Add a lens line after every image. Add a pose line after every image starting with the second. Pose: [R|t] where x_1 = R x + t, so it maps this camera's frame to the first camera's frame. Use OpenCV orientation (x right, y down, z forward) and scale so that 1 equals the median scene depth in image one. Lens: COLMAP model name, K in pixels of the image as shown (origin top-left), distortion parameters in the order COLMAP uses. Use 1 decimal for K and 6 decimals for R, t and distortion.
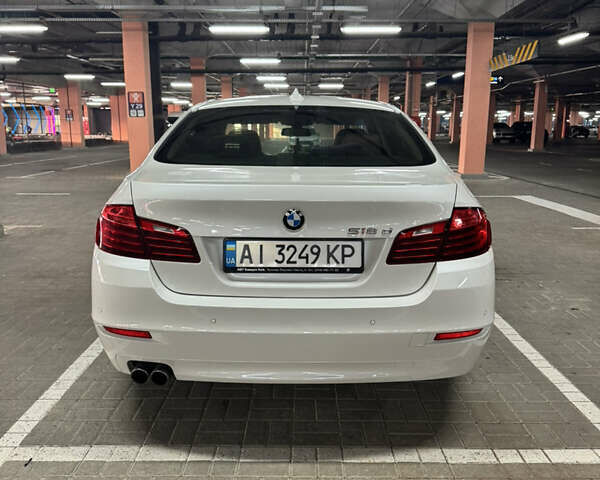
lens RADIAL K [[561.6, 0, 294.0], [0, 561.6, 242.1], [0, 0, 1]] dist [0.082968, -0.134396]
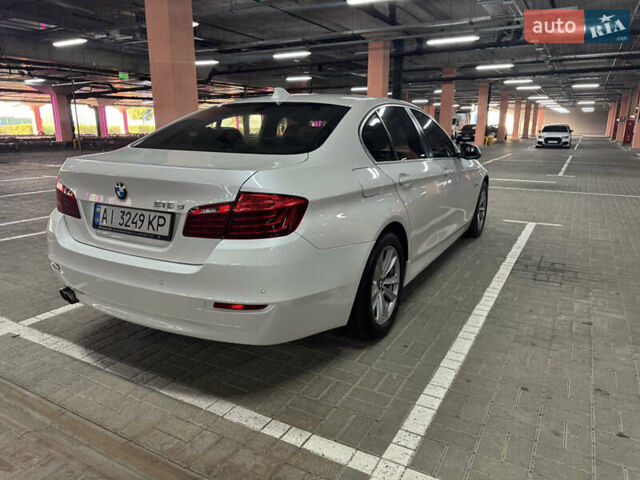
lens RADIAL K [[451.8, 0, 324.4], [0, 451.8, 238.0], [0, 0, 1]] dist [0.010023, -0.004378]
pose [[0.874533, 0.114804, -0.471182, 0.842761], [-0.096152, 0.993335, 0.063565, -0.042482], [0.475339, -0.010284, 0.879742, 0.311359]]
